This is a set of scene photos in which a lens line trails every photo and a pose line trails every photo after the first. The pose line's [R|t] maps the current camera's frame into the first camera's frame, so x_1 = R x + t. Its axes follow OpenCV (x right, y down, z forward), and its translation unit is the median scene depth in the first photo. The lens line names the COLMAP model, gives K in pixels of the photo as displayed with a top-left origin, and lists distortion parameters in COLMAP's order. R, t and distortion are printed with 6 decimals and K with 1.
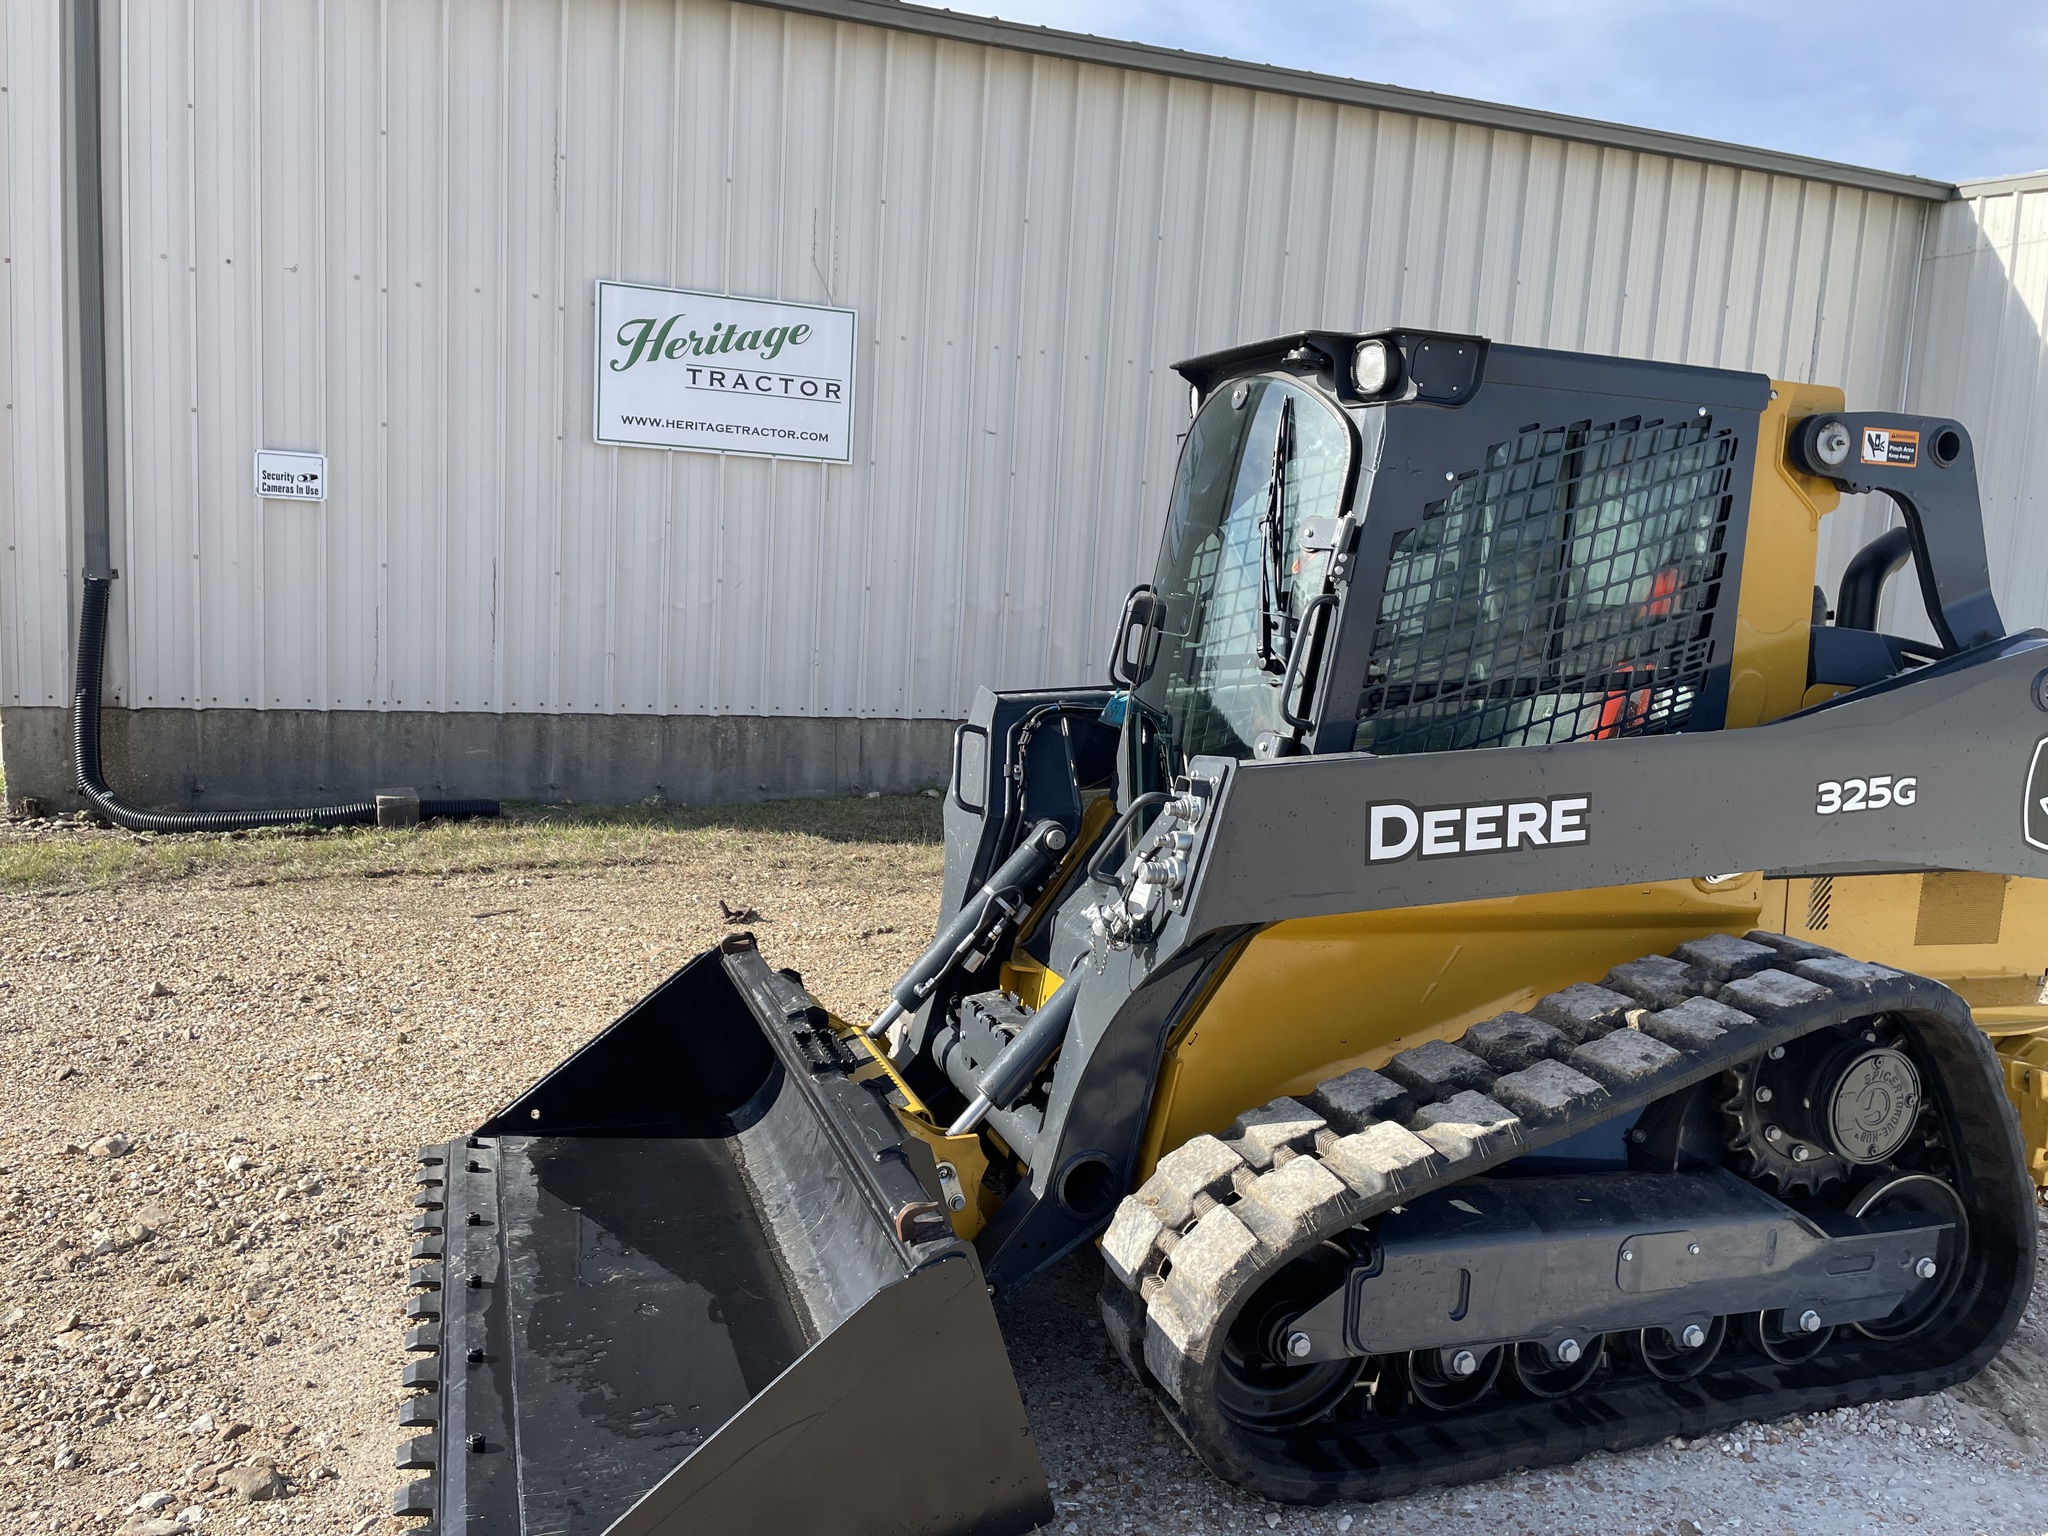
lens RADIAL K [[1543.8, 0, 1008.2], [0, 1543.8, 733.9], [0, 0, 1]] dist [0.100979, -0.133837]
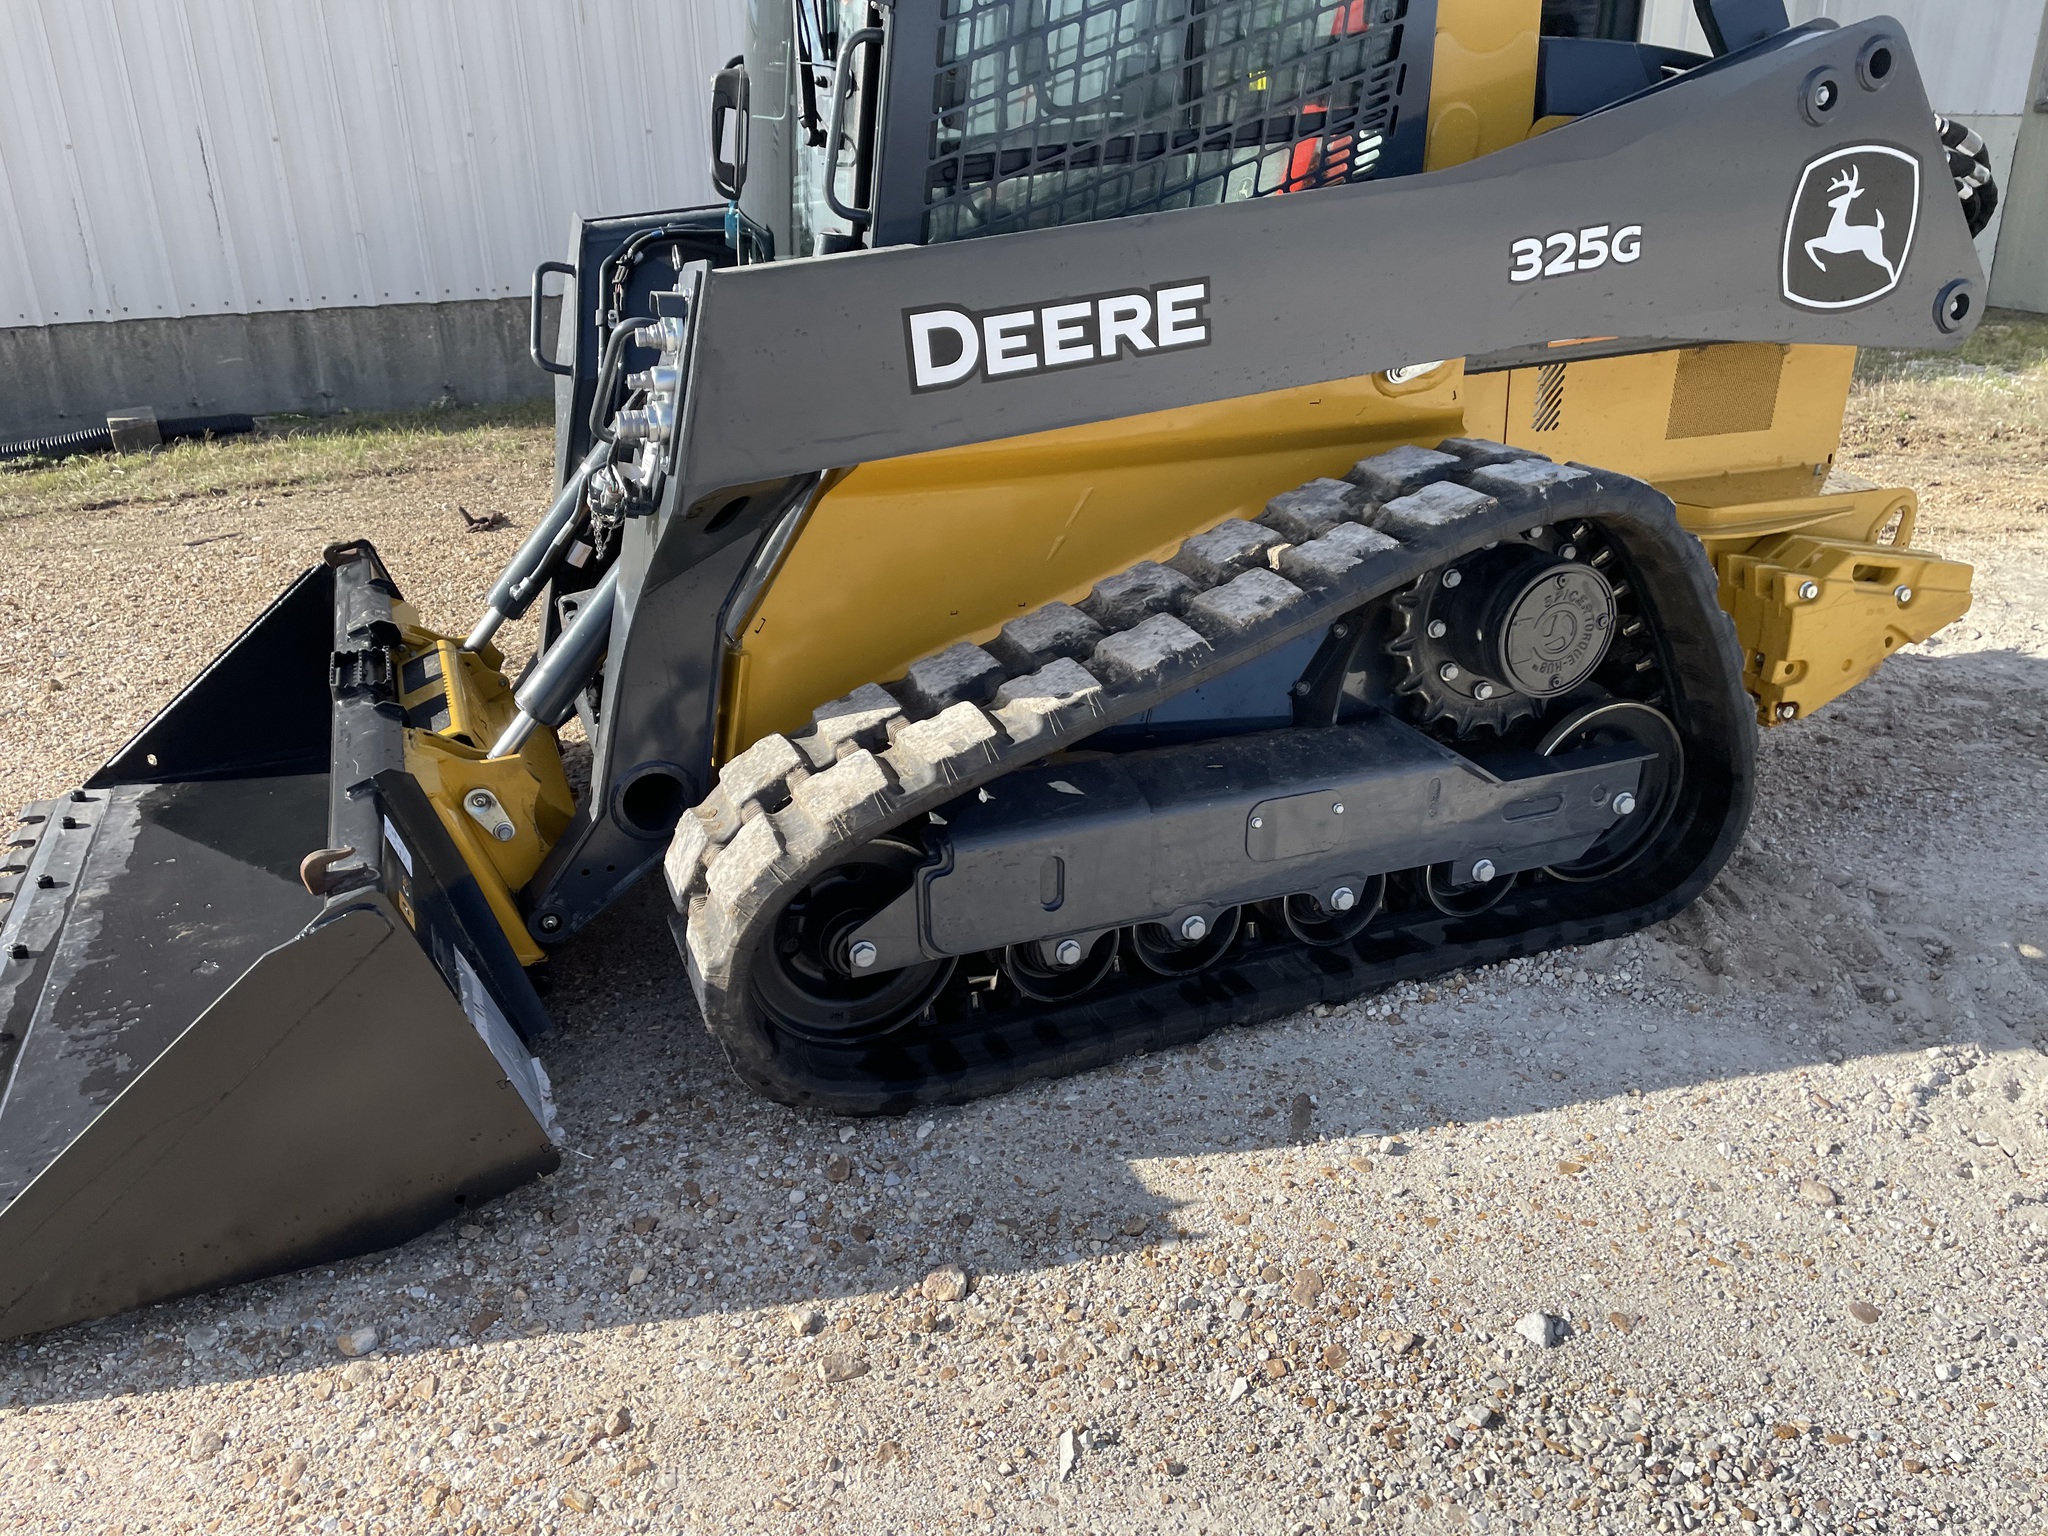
lens RADIAL K [[1546.4, 0, 1007.4], [0, 1546.4, 770.5], [0, 0, 1]] dist [0.098191, -0.129382]
pose [[0.996601, -0.082279, 0.004036, 0.238939], [0.077754, 0.955713, 0.283844, 0.043003], [-0.027212, -0.282566, 0.958862, 0.165600]]
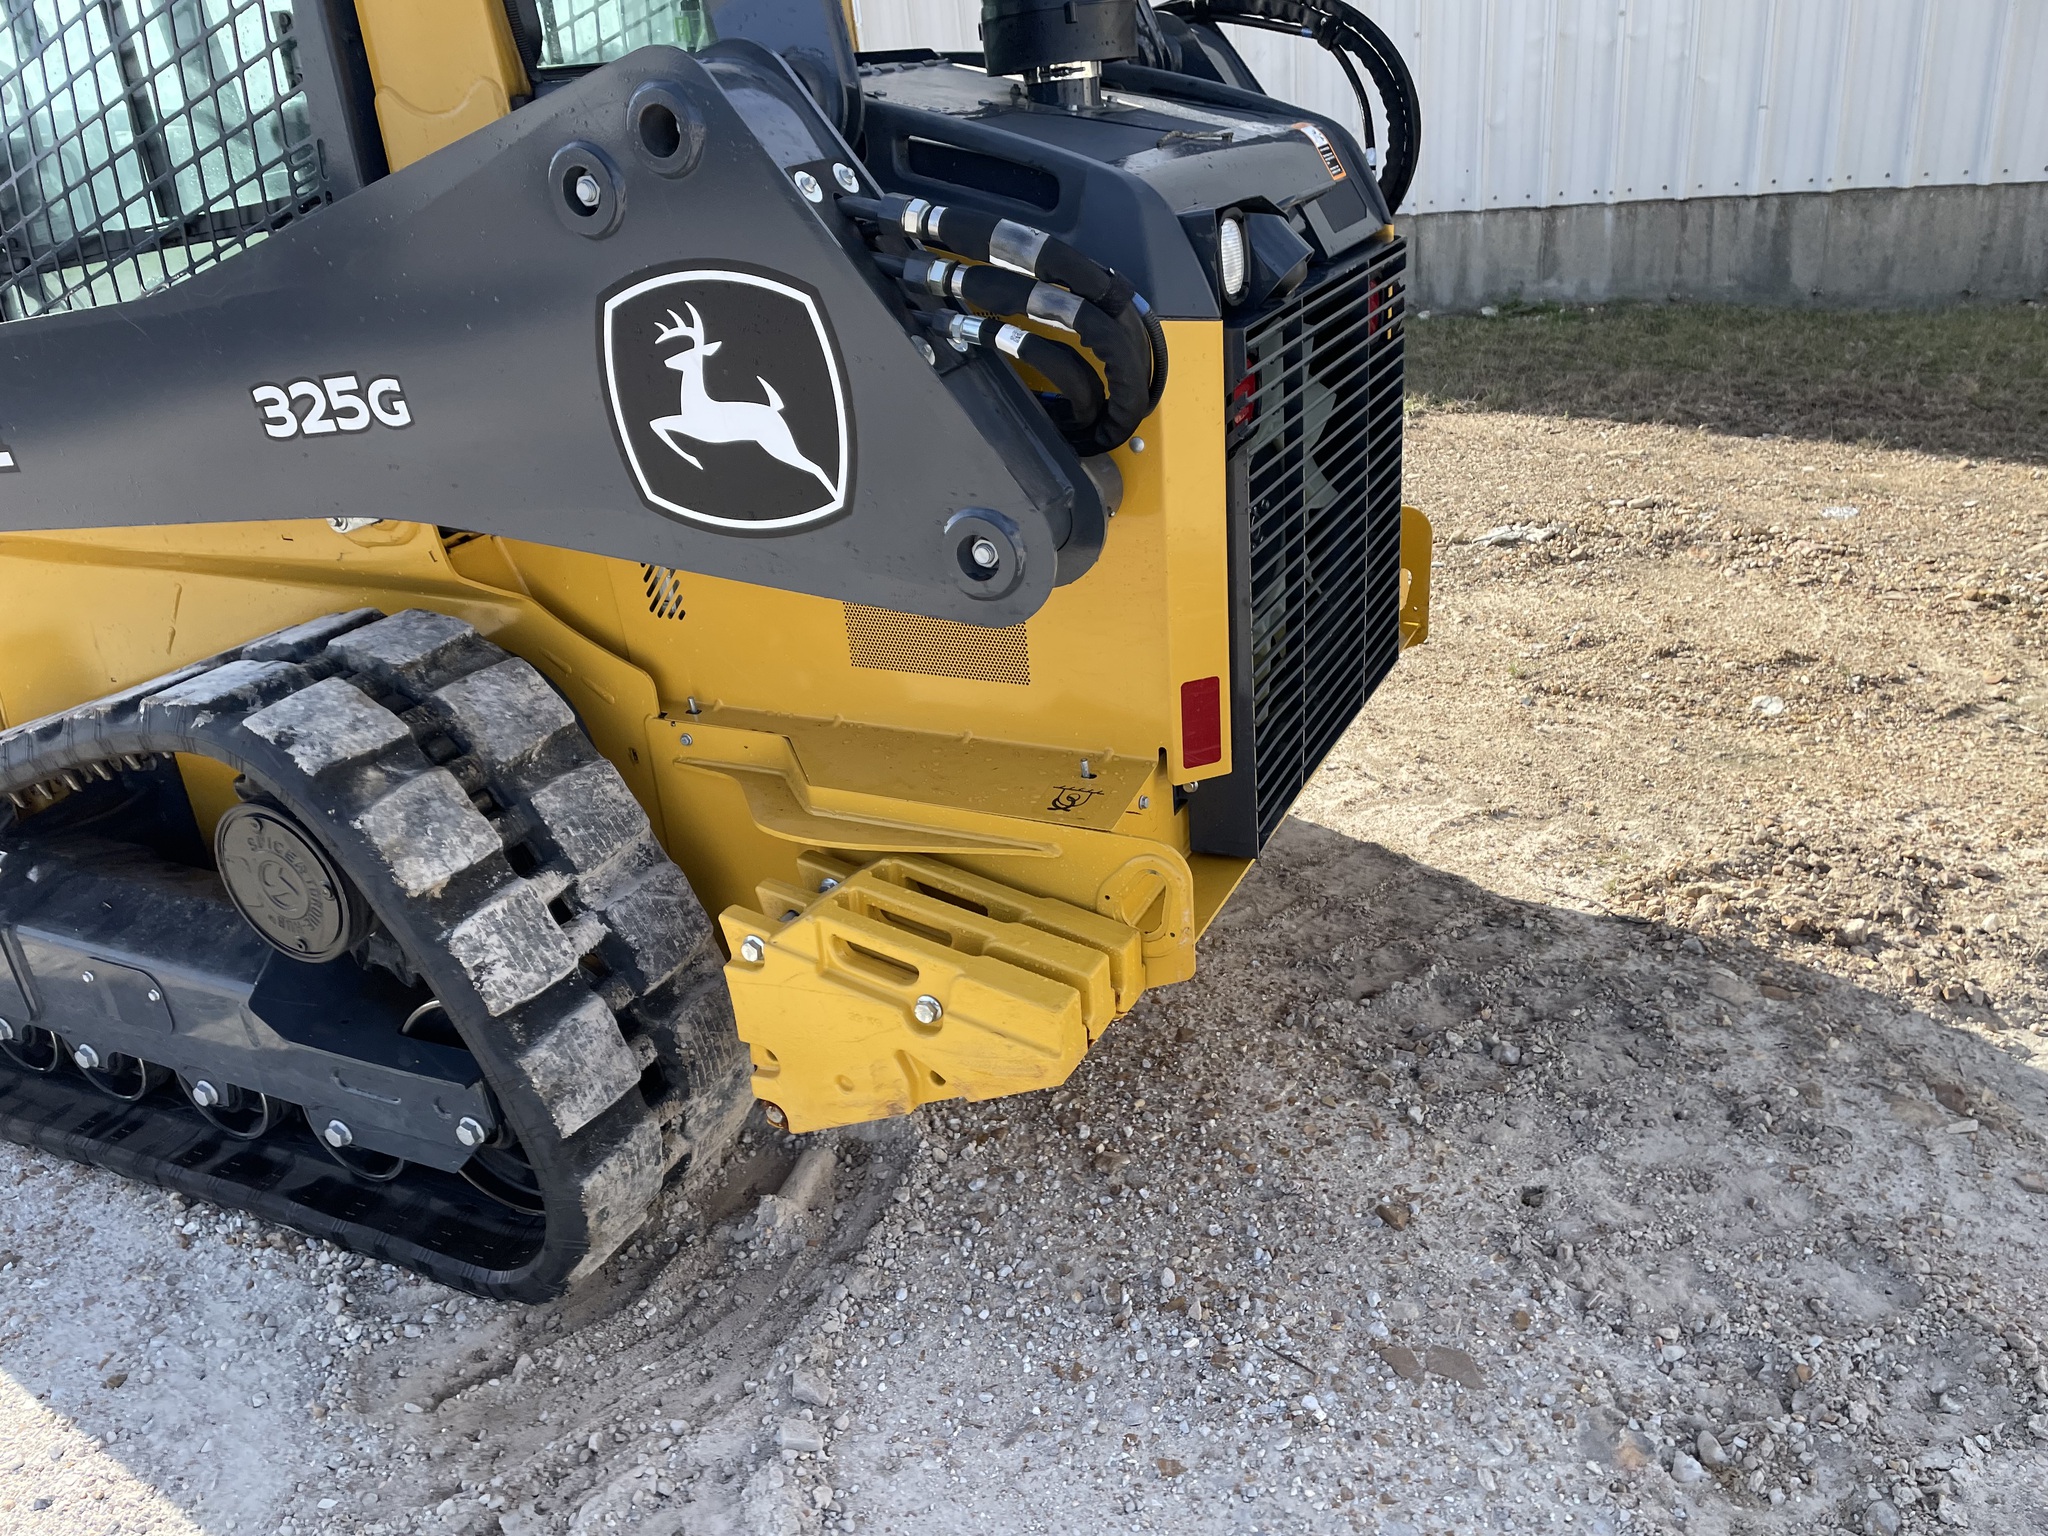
lens RADIAL K [[1546.4, 0, 1007.4], [0, 1546.4, 770.5], [0, 0, 1]] dist [0.098191, -0.129382]
pose [[0.687189, 0.190141, -0.701154, 1.216077], [0.054436, 0.948951, 0.310691, -0.002020], [0.724436, -0.251672, 0.641758, 0.798008]]
